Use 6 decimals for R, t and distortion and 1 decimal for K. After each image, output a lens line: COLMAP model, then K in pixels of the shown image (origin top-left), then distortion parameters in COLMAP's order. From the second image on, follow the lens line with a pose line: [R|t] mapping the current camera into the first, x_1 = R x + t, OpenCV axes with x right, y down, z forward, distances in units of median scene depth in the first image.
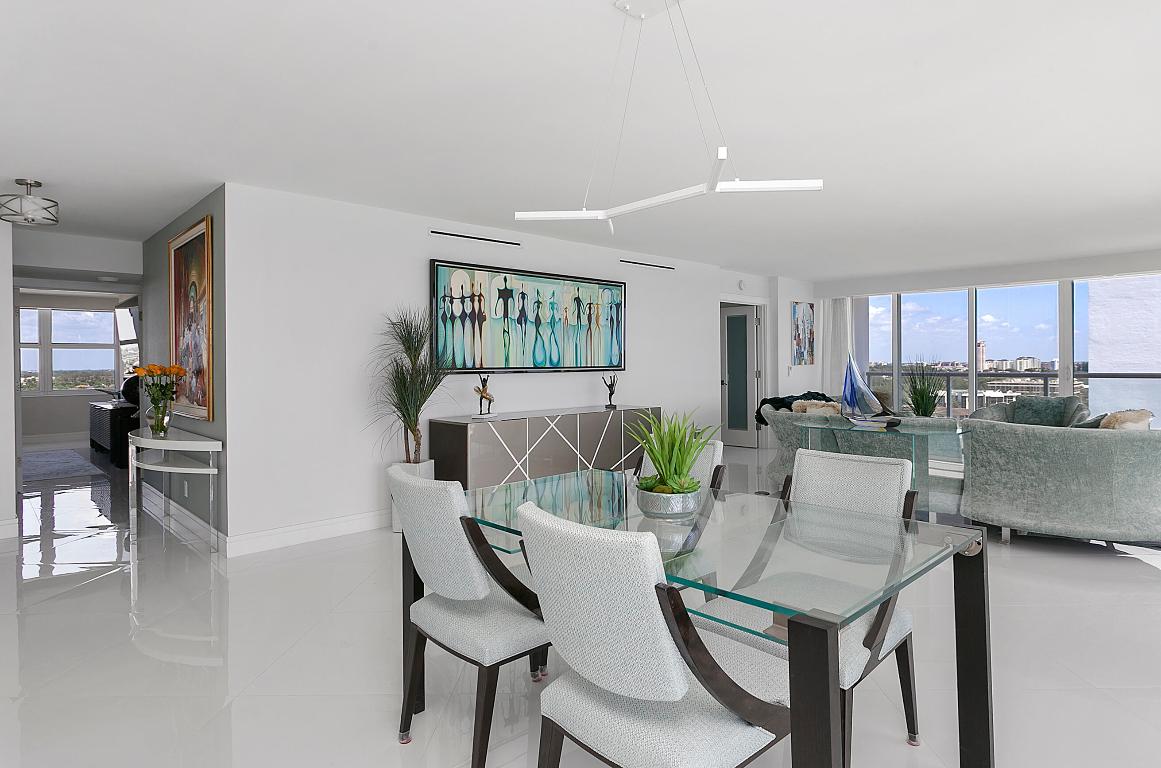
lens RADIAL K [[651.1, 0, 583.6], [0, 651.1, 364.1], [0, 0, 1]] dist [0.003023, 0.000626]
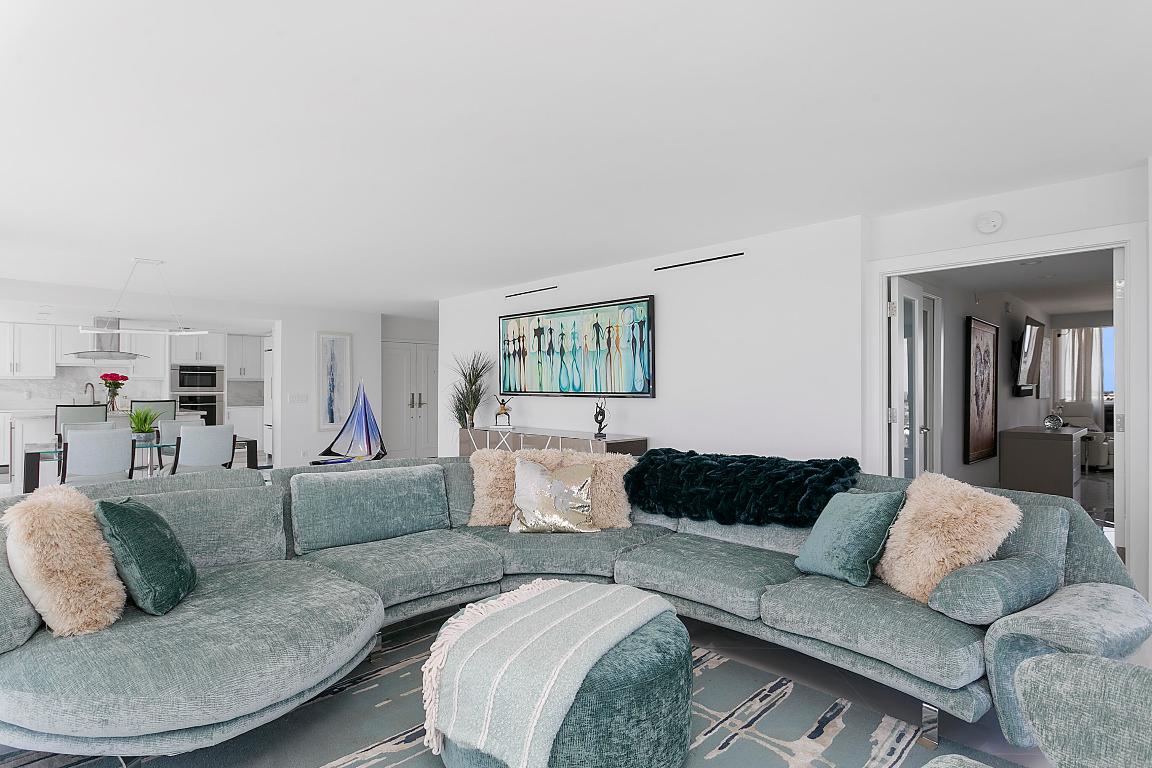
lens RADIAL K [[565.5, 0, 576.0], [0, 565.5, 384.0], [0, 0, 1]] dist [-0.015587, 0.000963]
pose [[0.008258, 0.003291, -0.999960, 0.943749], [-0.002497, 0.999992, 0.003270, -0.012919], [0.999963, 0.002470, 0.008266, 1.055145]]
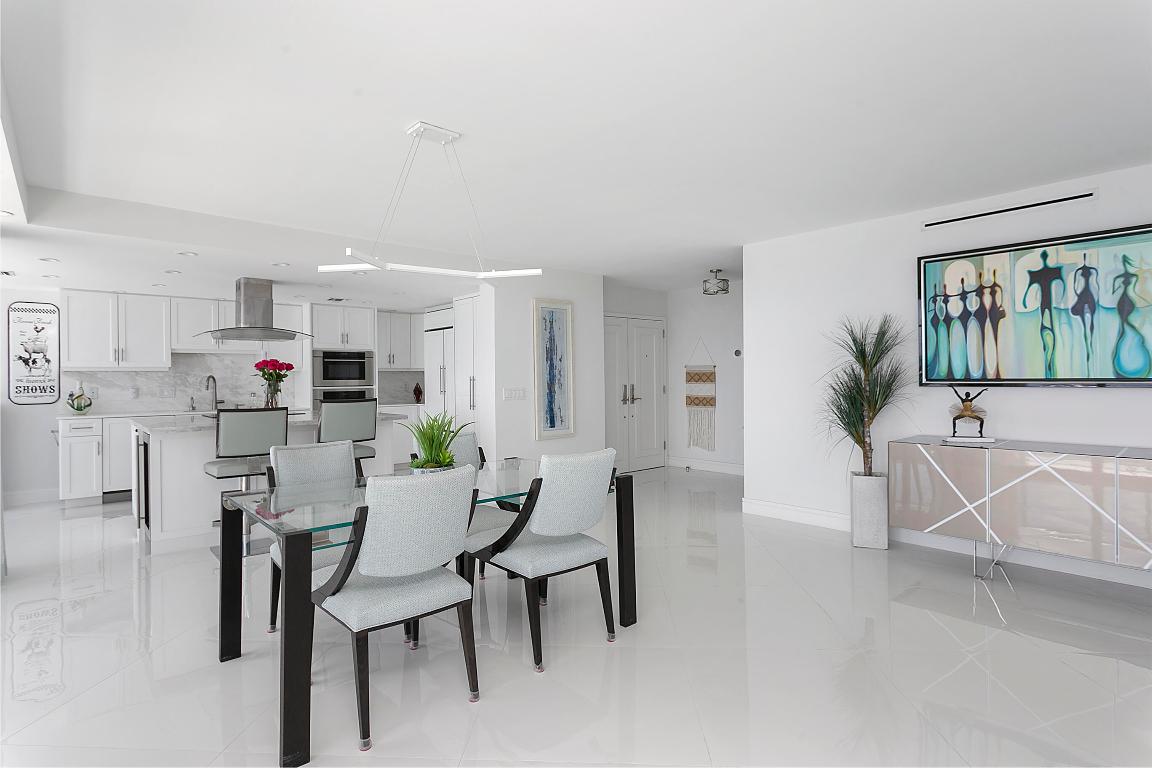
lens RADIAL K [[565.5, 0, 576.0], [0, 565.5, 384.0], [0, 0, 1]] dist [-0.015587, 0.000963]
pose [[-0.034472, 0.019713, -0.999211, 0.507870], [0.009098, 0.999770, 0.019410, -0.005748], [0.999364, -0.008422, -0.034643, 0.504515]]
